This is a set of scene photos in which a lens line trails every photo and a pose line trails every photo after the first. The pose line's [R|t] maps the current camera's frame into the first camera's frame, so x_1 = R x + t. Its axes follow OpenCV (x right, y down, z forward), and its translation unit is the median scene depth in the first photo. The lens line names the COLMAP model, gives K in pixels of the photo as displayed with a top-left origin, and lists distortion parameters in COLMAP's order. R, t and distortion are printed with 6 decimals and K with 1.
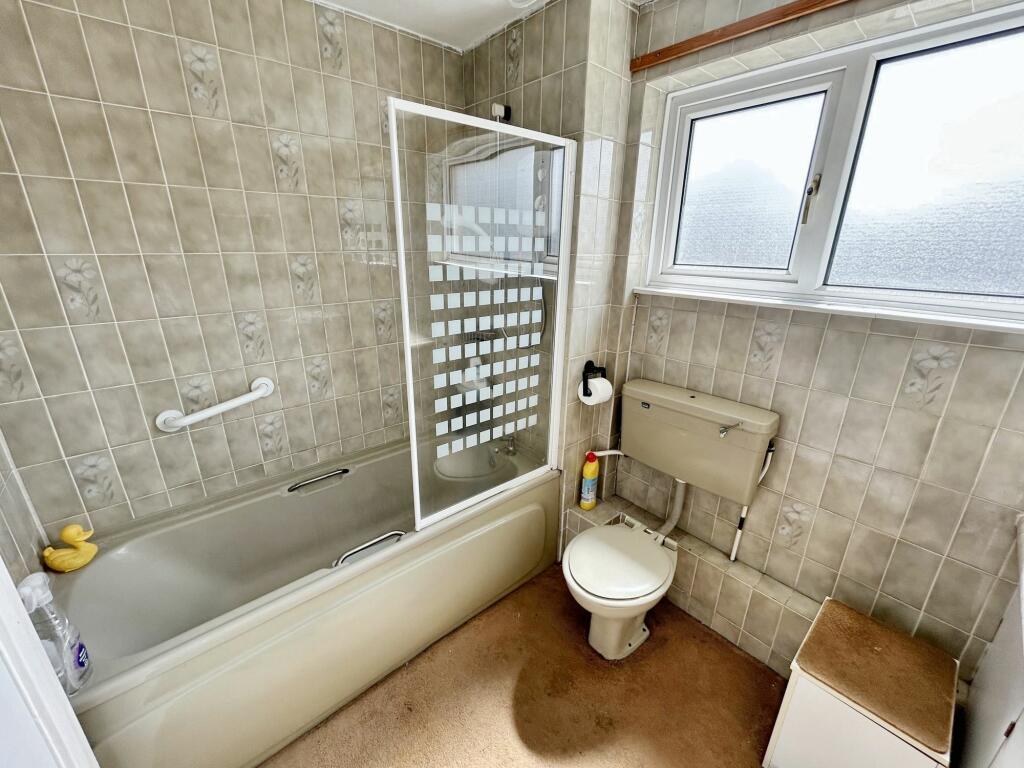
lens RADIAL K [[416.5, 0, 512.0], [0, 416.5, 384.0], [0, 0, 1]] dist [-0.000295, -0.000106]
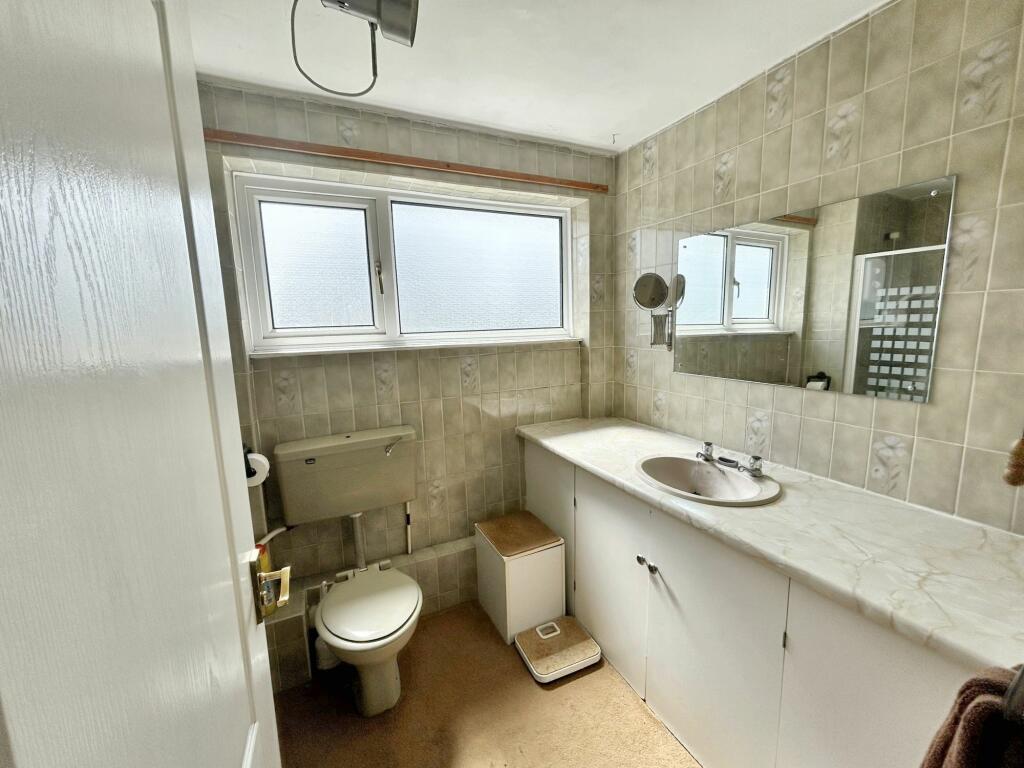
lens RADIAL K [[416.5, 0, 512.0], [0, 416.5, 384.0], [0, 0, 1]] dist [-0.000295, -0.000106]
pose [[0.264364, -0.159095, 0.951210, -0.539368], [0.338967, 0.938700, 0.062796, -0.025102], [-0.902892, 0.305828, 0.302086, 0.223580]]
